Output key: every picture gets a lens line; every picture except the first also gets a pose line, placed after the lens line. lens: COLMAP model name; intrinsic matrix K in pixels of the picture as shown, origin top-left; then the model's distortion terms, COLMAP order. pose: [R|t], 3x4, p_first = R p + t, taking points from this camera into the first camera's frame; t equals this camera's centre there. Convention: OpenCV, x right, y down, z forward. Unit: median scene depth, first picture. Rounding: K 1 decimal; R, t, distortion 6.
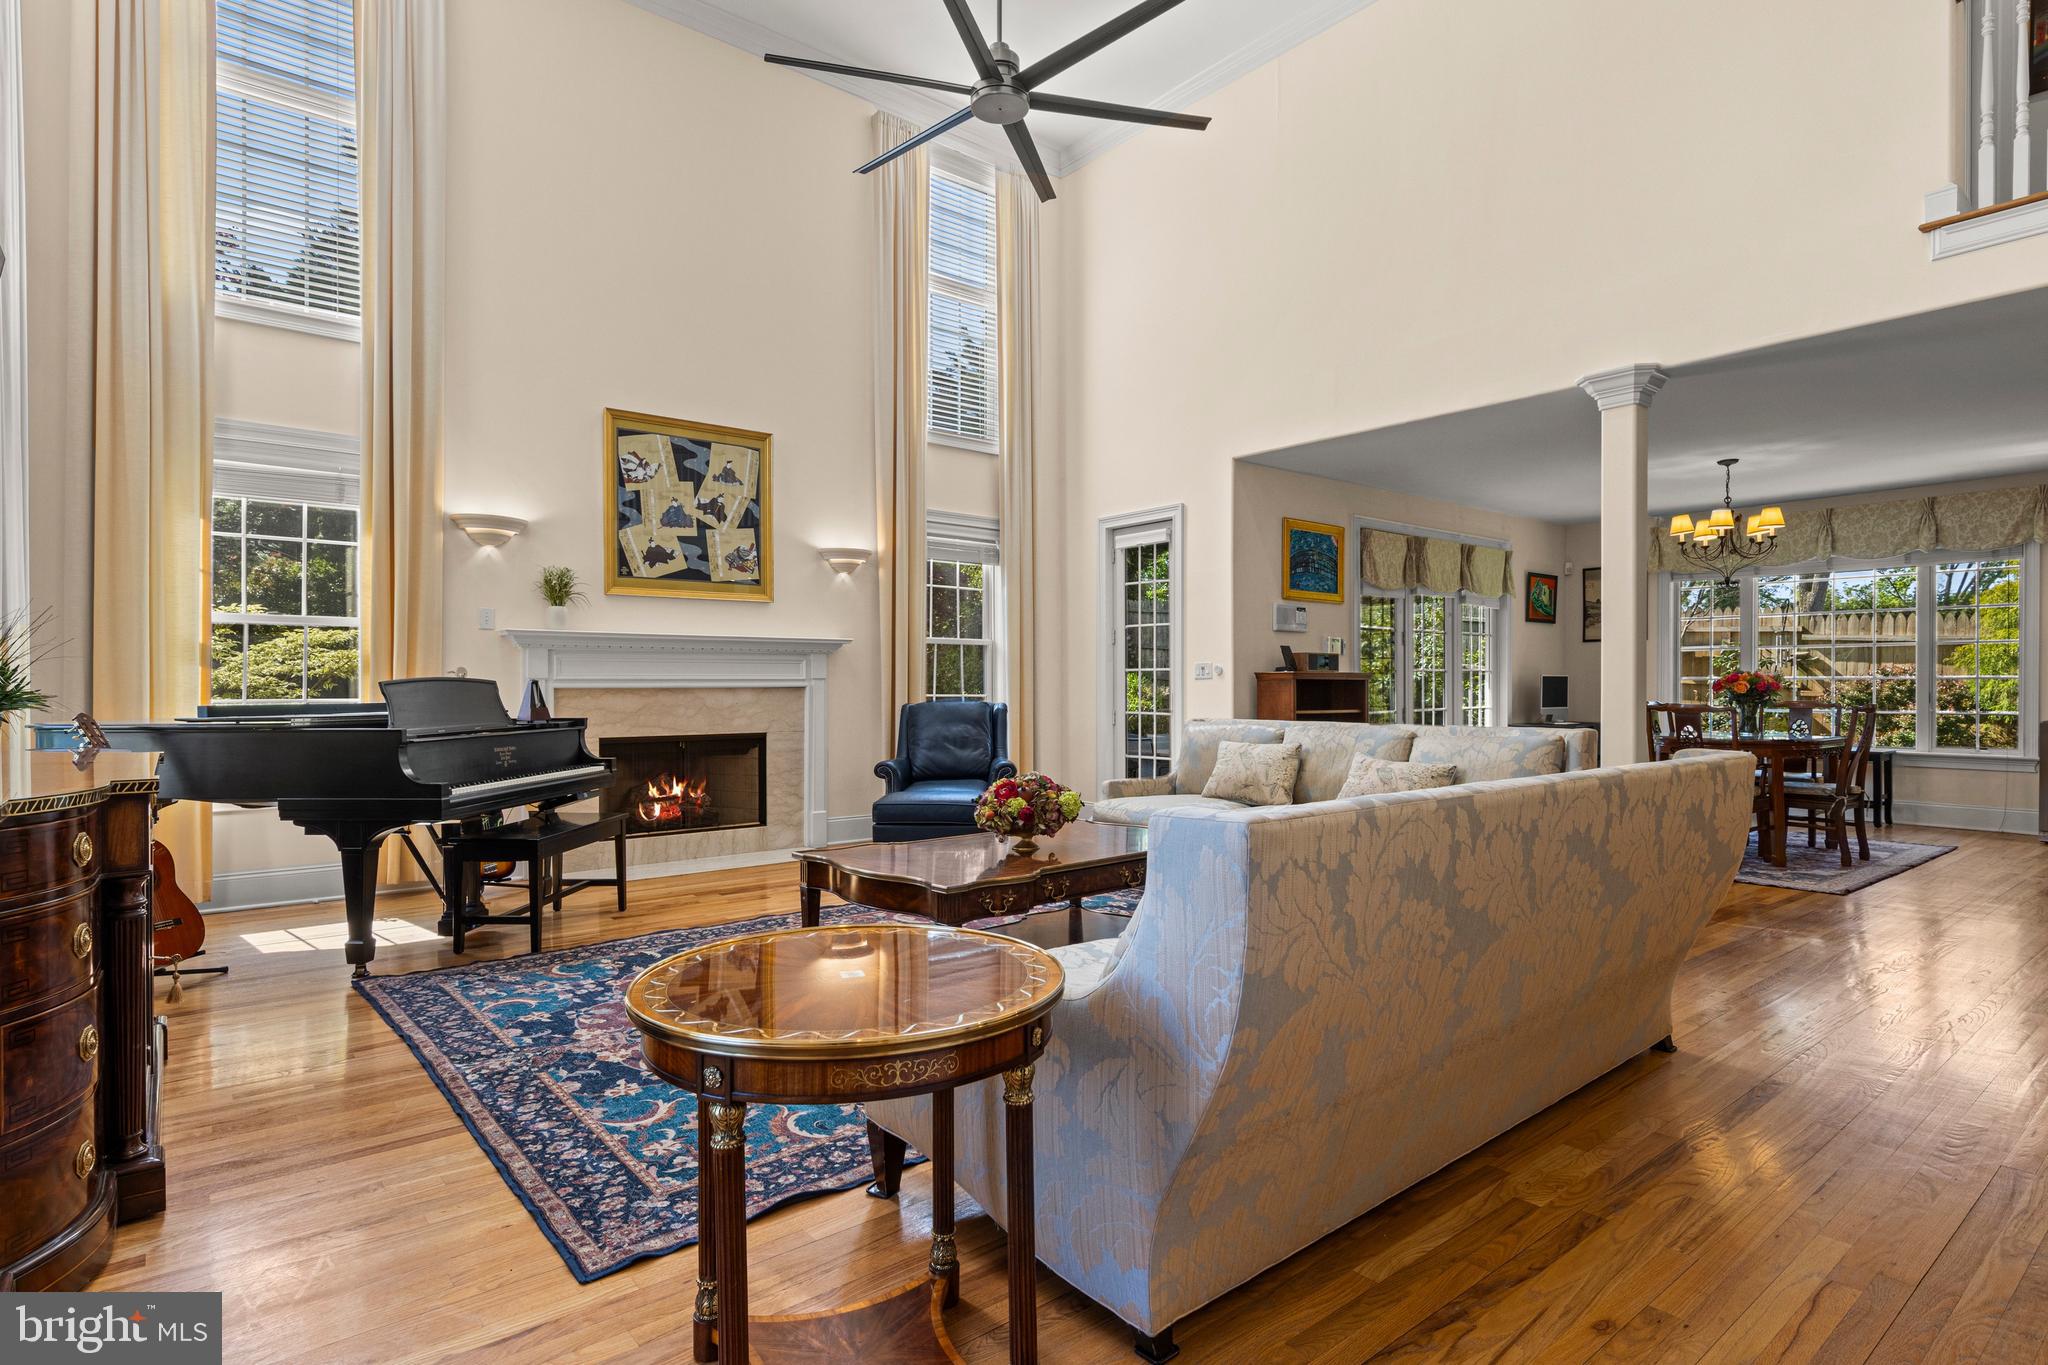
lens RADIAL K [[1048.5, 0, 1032.8], [0, 1048.5, 680.2], [0, 0, 1]] dist [0.005712, -0.000759]
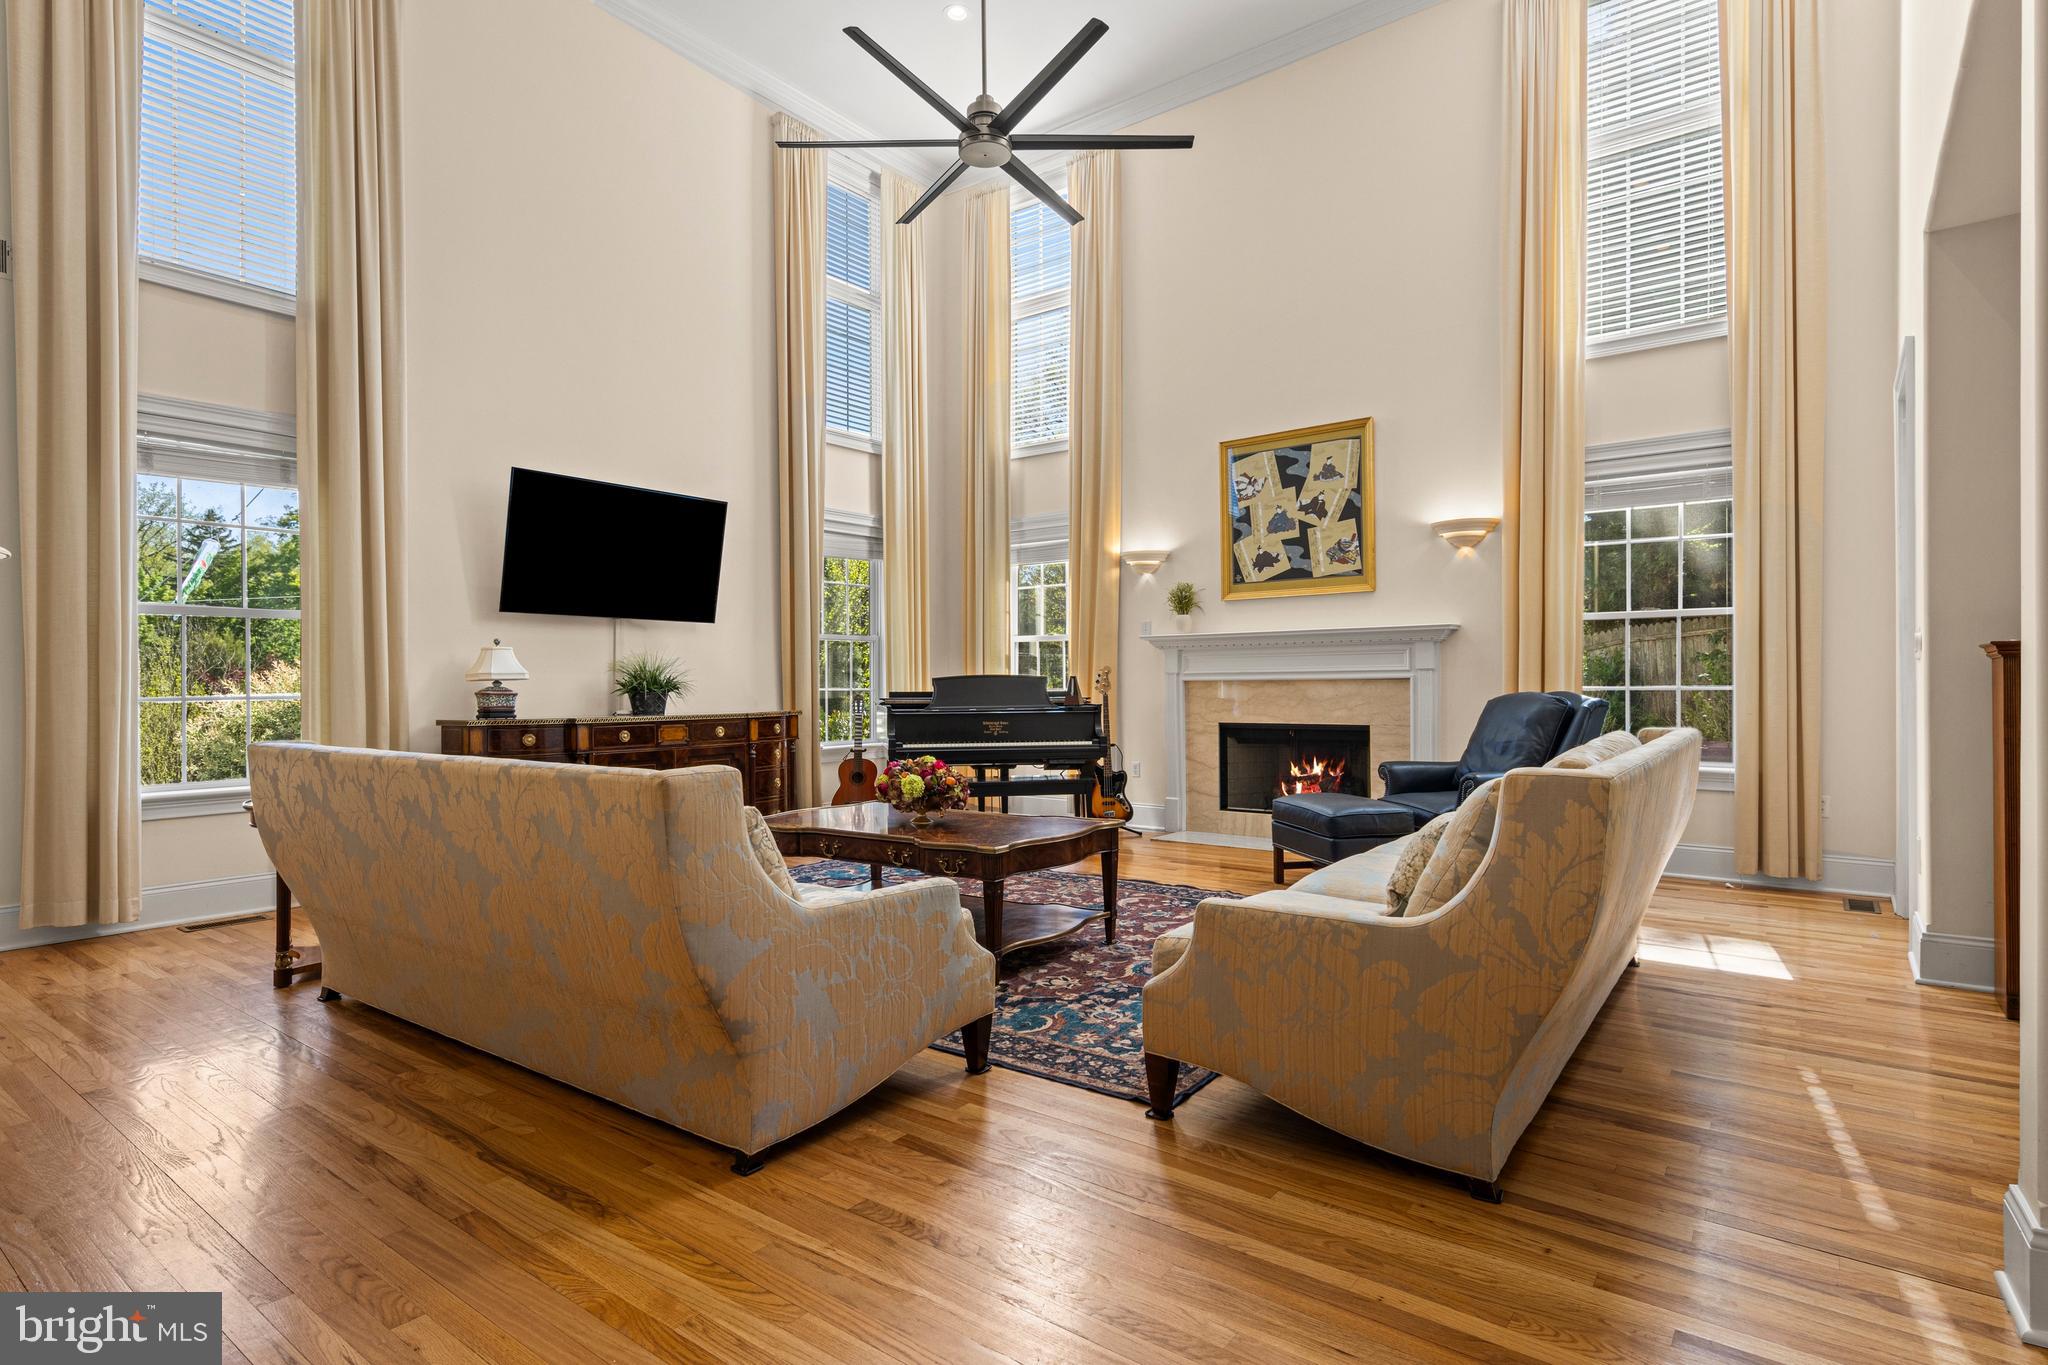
lens RADIAL K [[1048.5, 0, 1035.3], [0, 1048.5, 679.7], [0, 0, 1]] dist [0.005712, -0.000759]
pose [[0.235546, -0.007091, -0.971837, 0.648075], [0.012112, 0.999917, -0.004360, 0.008653], [0.971788, -0.010744, 0.235612, 0.490402]]
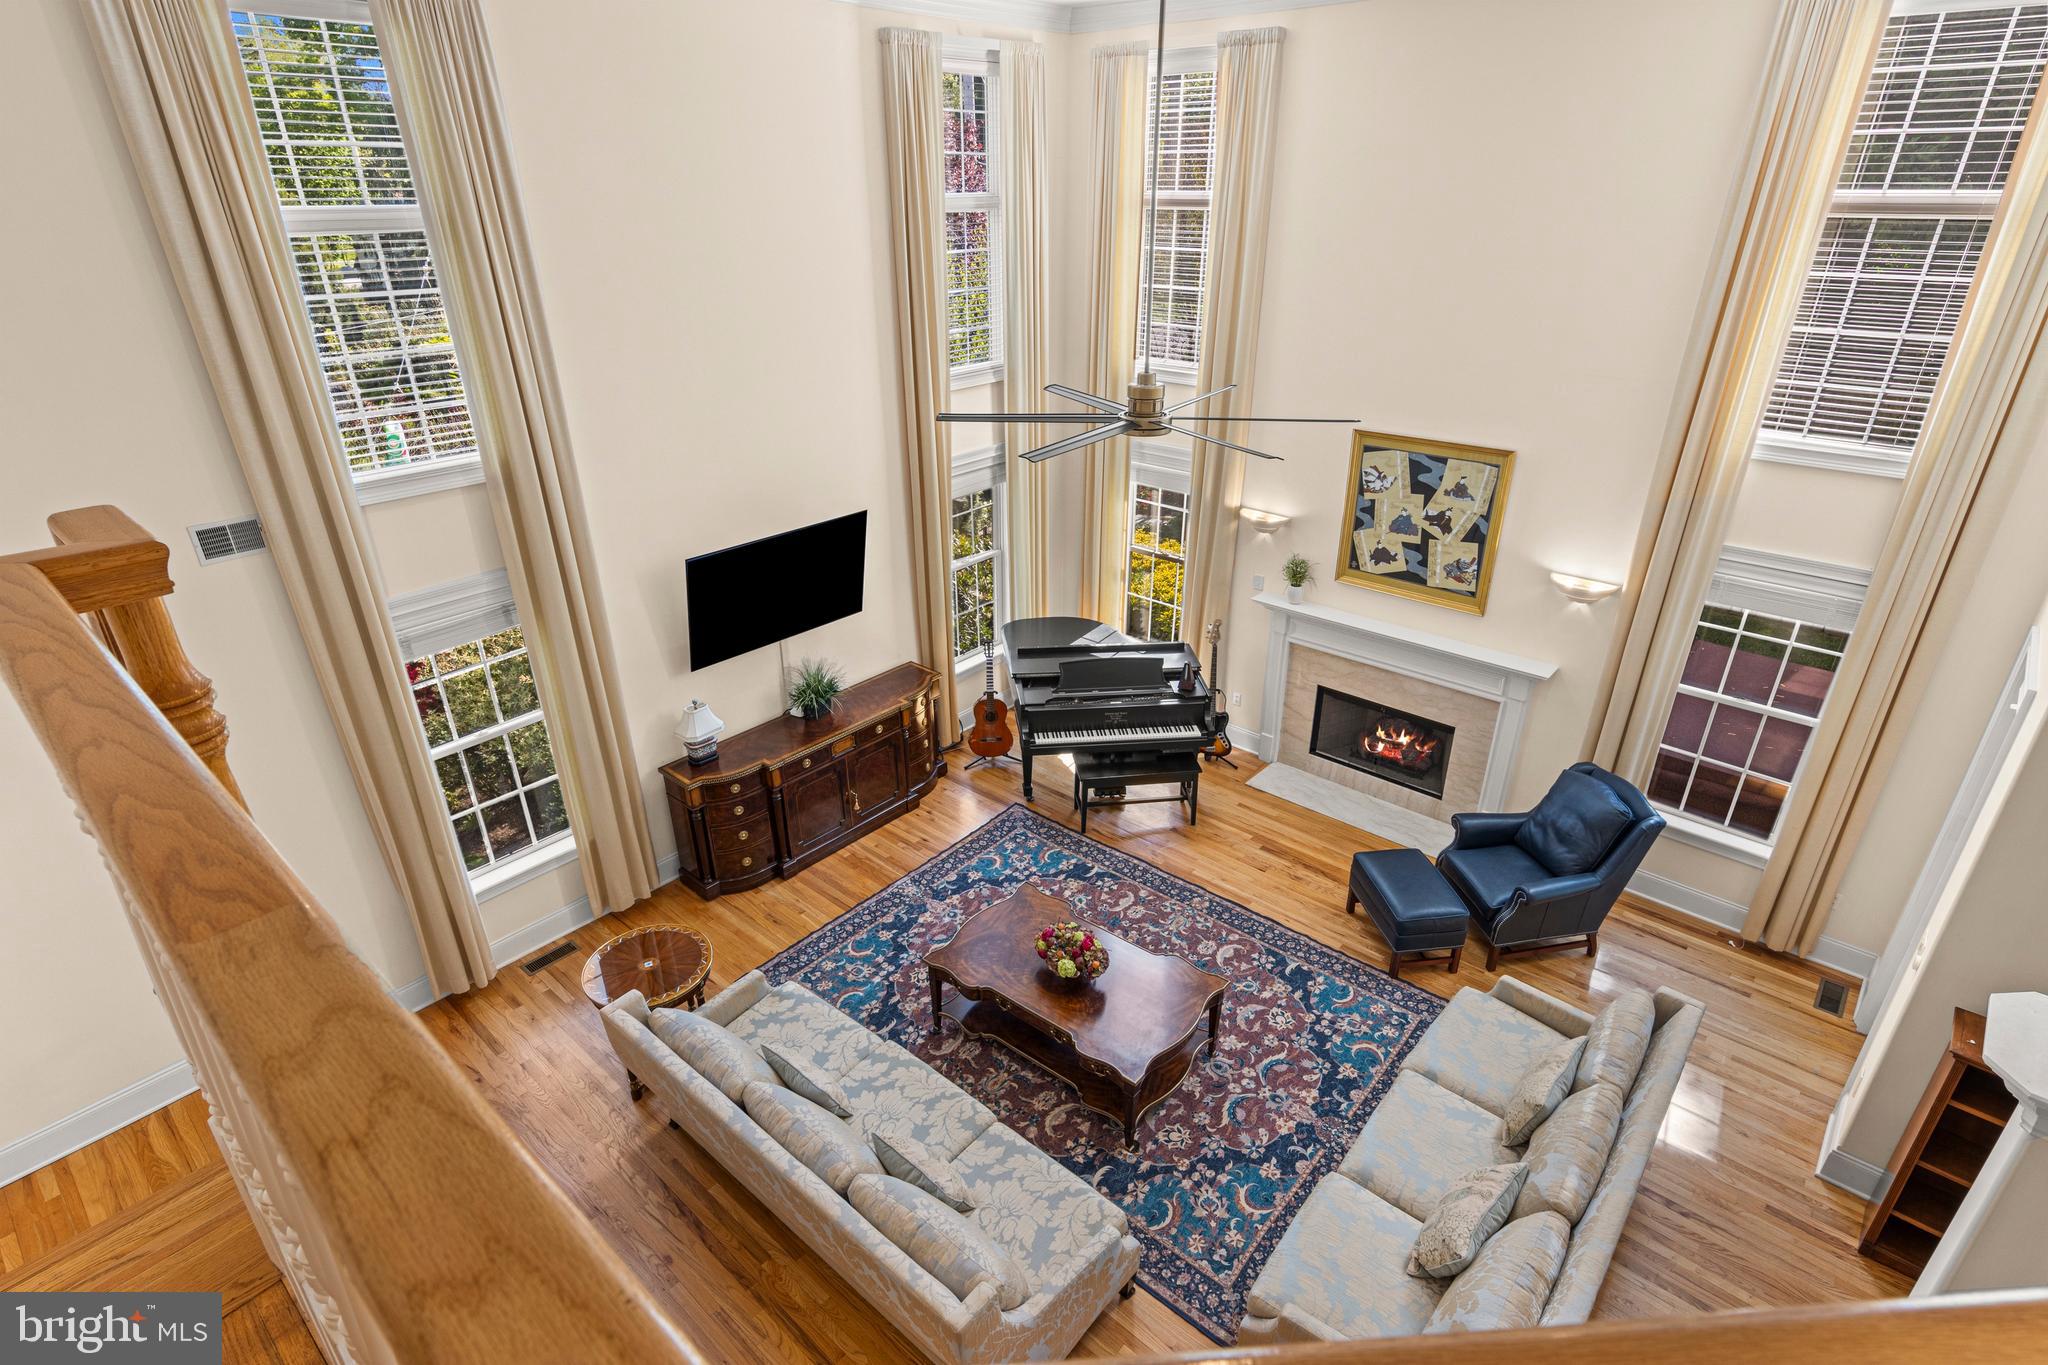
lens RADIAL K [[1048.5, 0, 1031.1], [0, 1048.5, 680.8], [0, 0, 1]] dist [0.005712, -0.000759]
pose [[0.159566, 0.430689, -0.888283, 0.640167], [0.008380, 0.899188, 0.437482, -0.488615], [0.987152, -0.077251, 0.139871, 0.442465]]
